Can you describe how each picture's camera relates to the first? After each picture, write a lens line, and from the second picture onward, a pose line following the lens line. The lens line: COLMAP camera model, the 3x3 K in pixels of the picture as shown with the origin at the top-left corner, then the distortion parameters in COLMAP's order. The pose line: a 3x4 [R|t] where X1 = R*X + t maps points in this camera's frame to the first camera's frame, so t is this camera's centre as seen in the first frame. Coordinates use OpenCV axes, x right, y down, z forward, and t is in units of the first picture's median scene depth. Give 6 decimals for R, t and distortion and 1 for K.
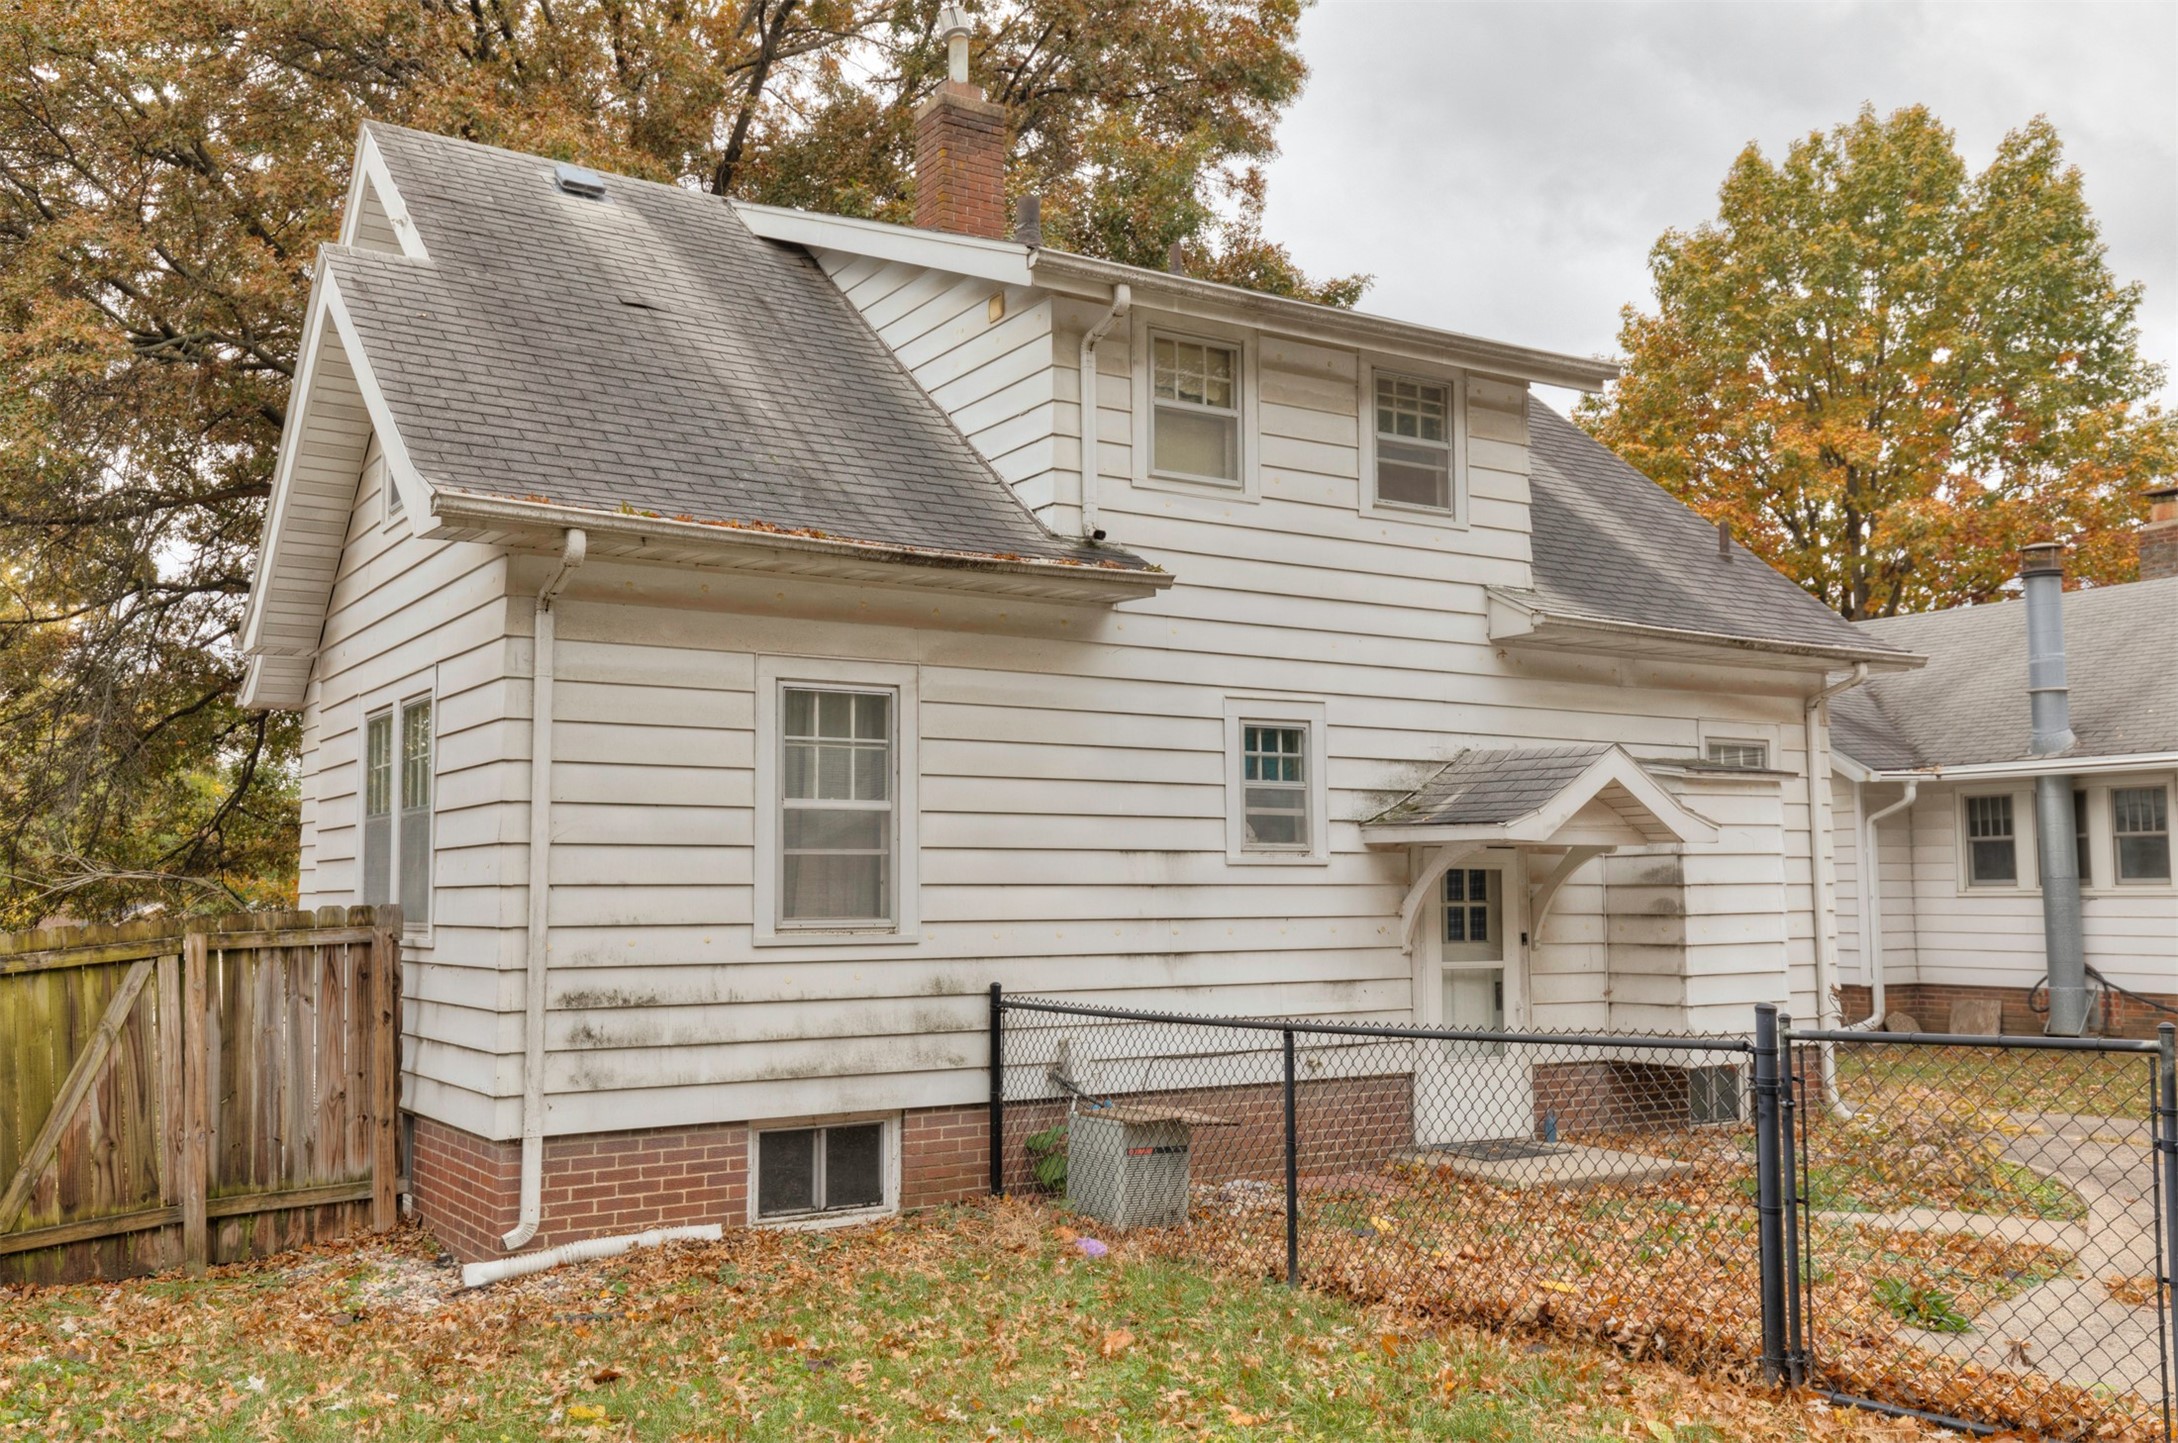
lens RADIAL K [[1877.4, 0, 1092.4], [0, 1877.4, 743.1], [0, 0, 1]] dist [0.014171, -0.000776]
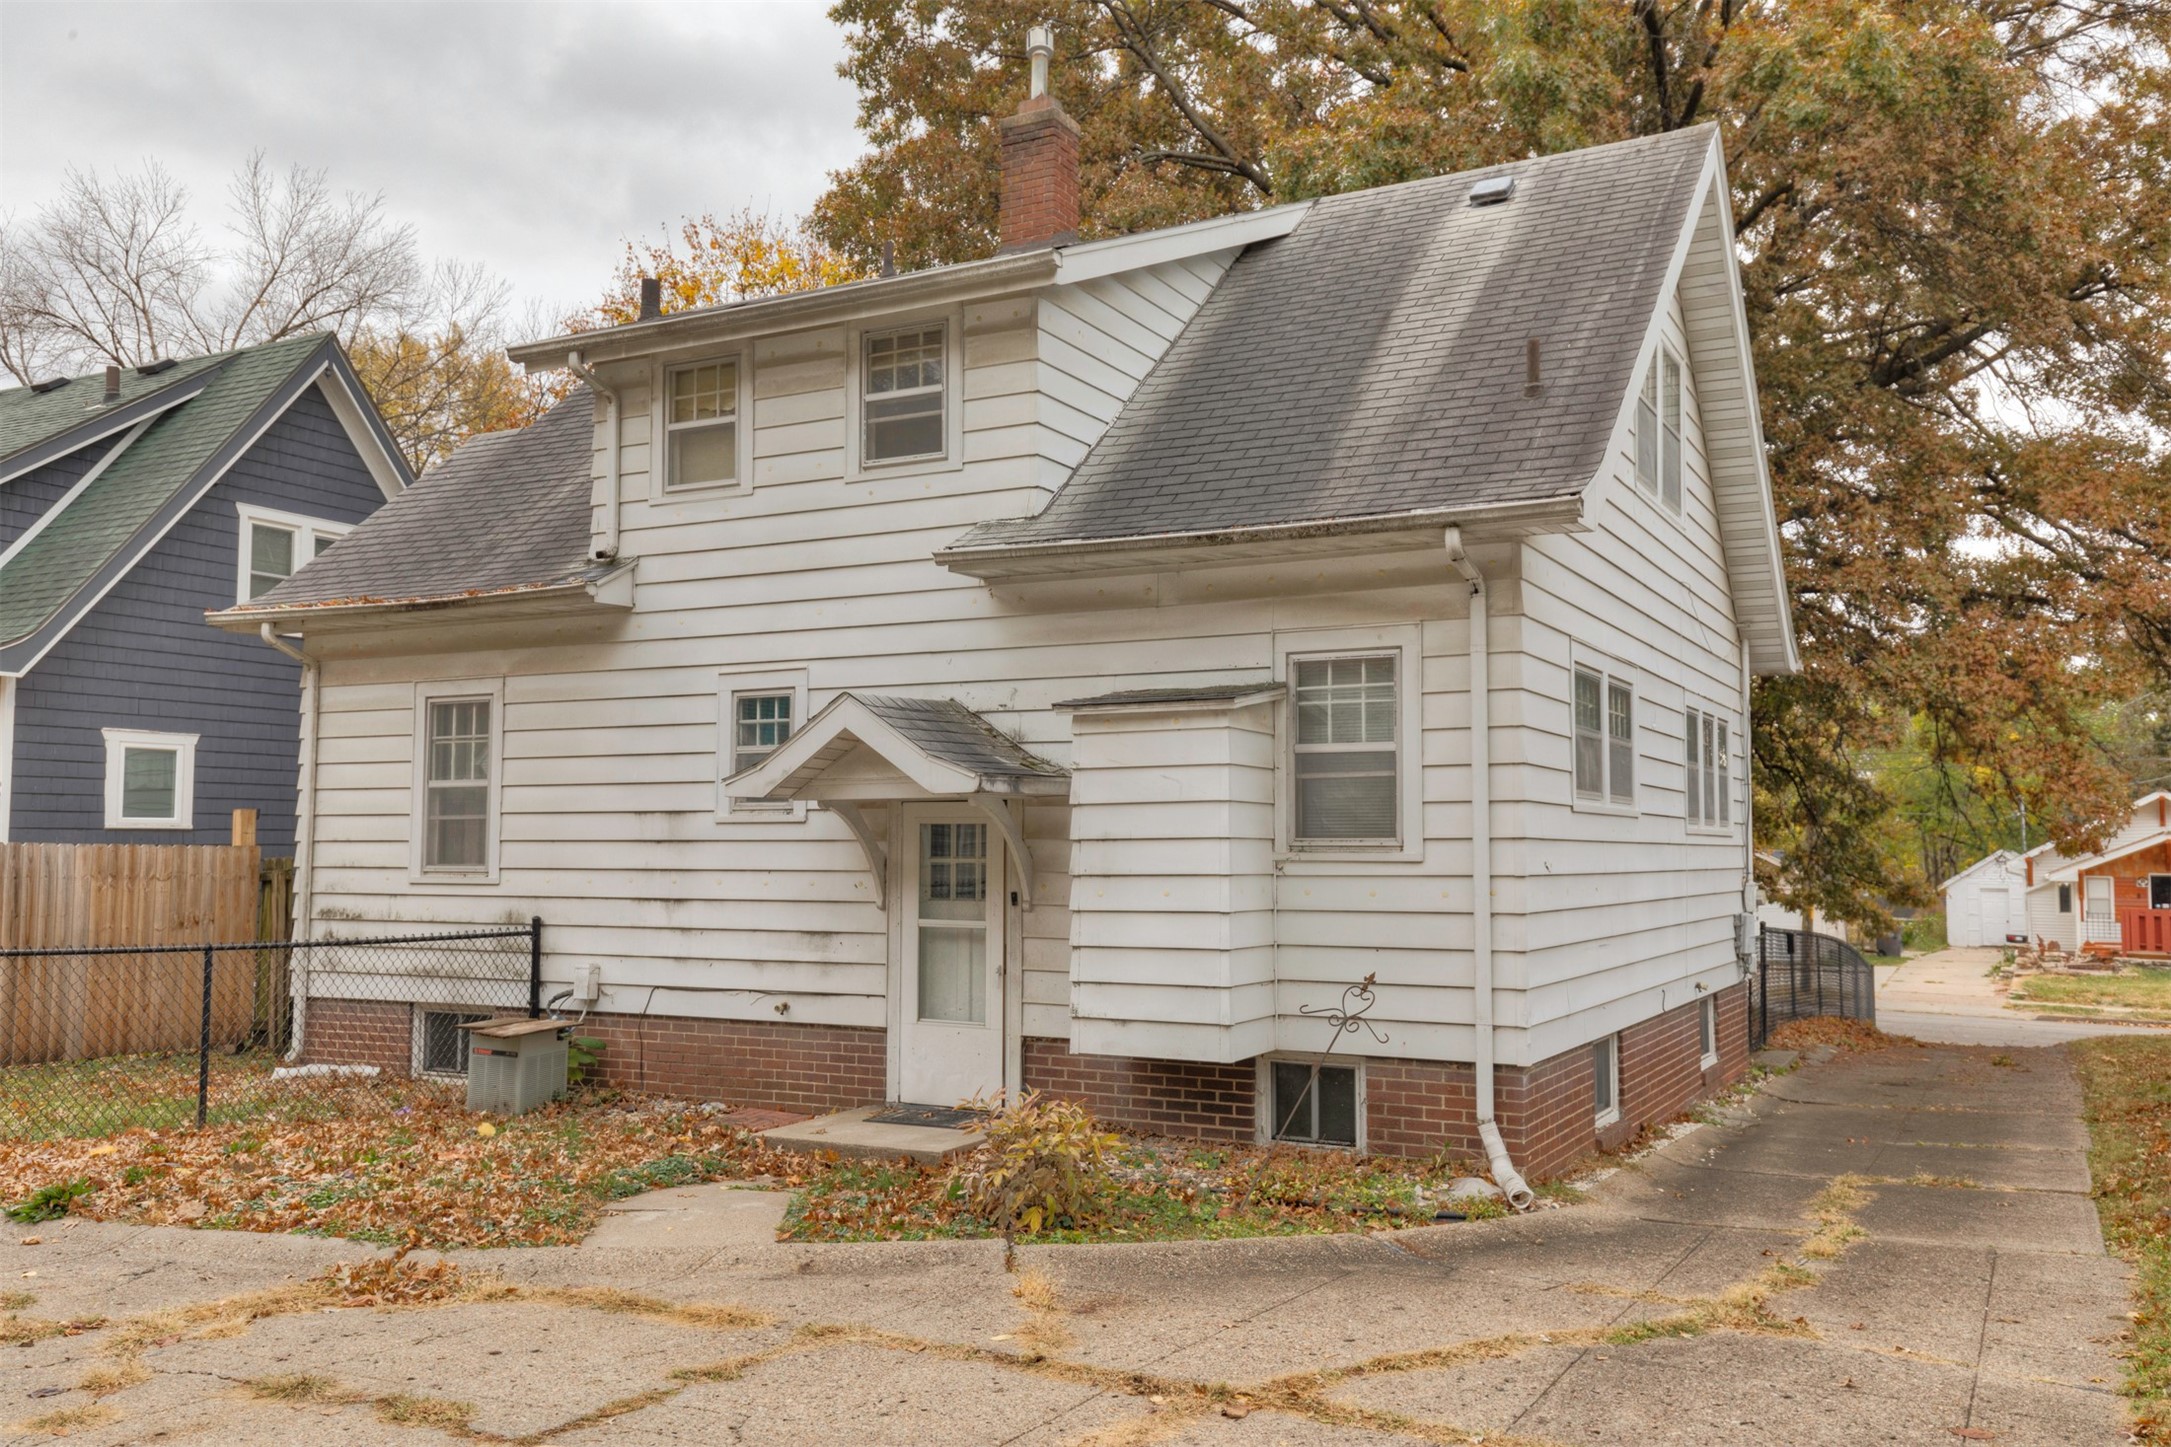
lens RADIAL K [[1871.3, 0, 1089.2], [0, 1871.3, 709.0], [0, 0, 1]] dist [0.014171, -0.000776]
pose [[0.490787, -0.056721, -0.869432, 1.168499], [0.071048, 0.997161, -0.024948, 0.040724], [0.868378, -0.049527, 0.493423, 0.644292]]
